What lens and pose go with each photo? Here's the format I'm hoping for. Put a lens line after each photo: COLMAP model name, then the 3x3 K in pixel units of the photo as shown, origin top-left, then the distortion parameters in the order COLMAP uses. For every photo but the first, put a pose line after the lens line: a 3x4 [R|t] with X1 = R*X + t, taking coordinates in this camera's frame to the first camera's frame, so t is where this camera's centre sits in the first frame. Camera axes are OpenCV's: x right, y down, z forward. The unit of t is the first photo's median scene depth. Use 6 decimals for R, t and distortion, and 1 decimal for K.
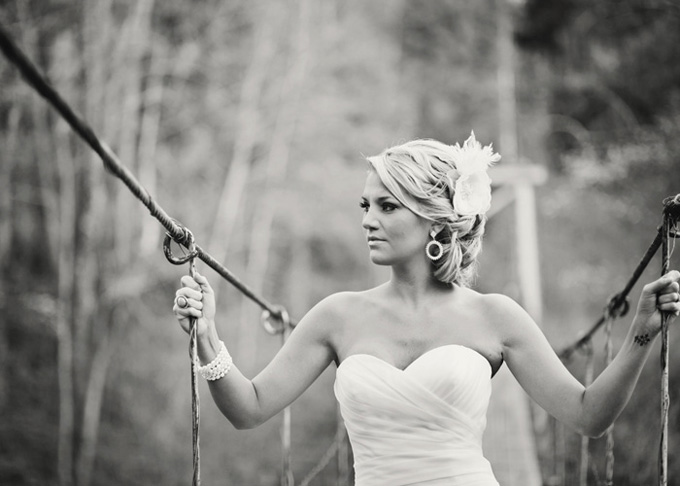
lens RADIAL K [[1706.0, 0, 340.0], [0, 1706.0, 243.0], [0, 0, 1]] dist [-0.050851, -1.535676]
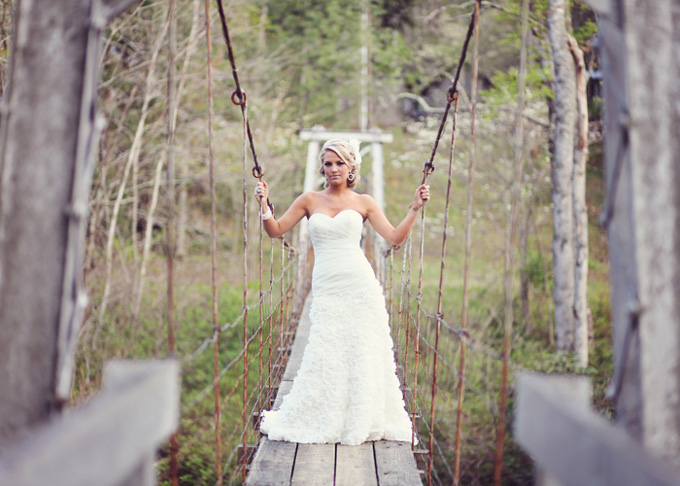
lens RADIAL K [[1706.0, 0, 340.0], [0, 1706.0, 243.0], [0, 0, 1]] dist [-0.050851, -1.535676]
pose [[0.995849, 0.027327, 0.086825, -0.188522], [-0.029726, 0.999208, 0.026460, 0.038849], [-0.086033, -0.028932, 0.995872, -1.759767]]
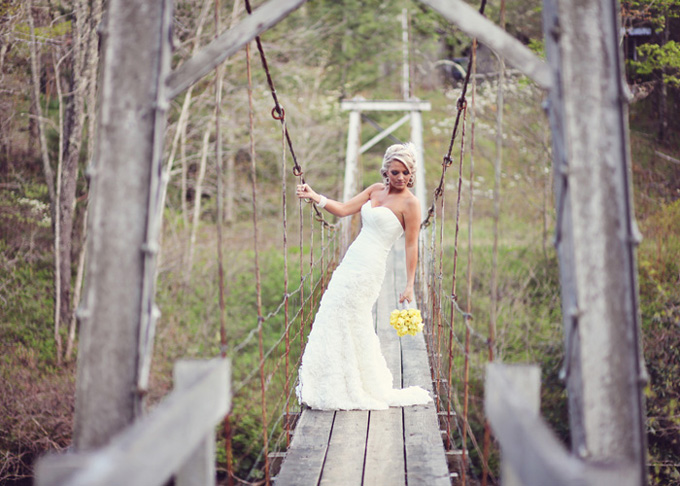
lens RADIAL K [[1706.0, 0, 340.0], [0, 1706.0, 243.0], [0, 0, 1]] dist [-0.050851, -1.535676]
pose [[0.998249, 0.004112, 0.059003, -0.186741], [-0.007220, 0.998592, 0.052560, -0.037635], [-0.058704, -0.052894, 0.996873, -2.154019]]
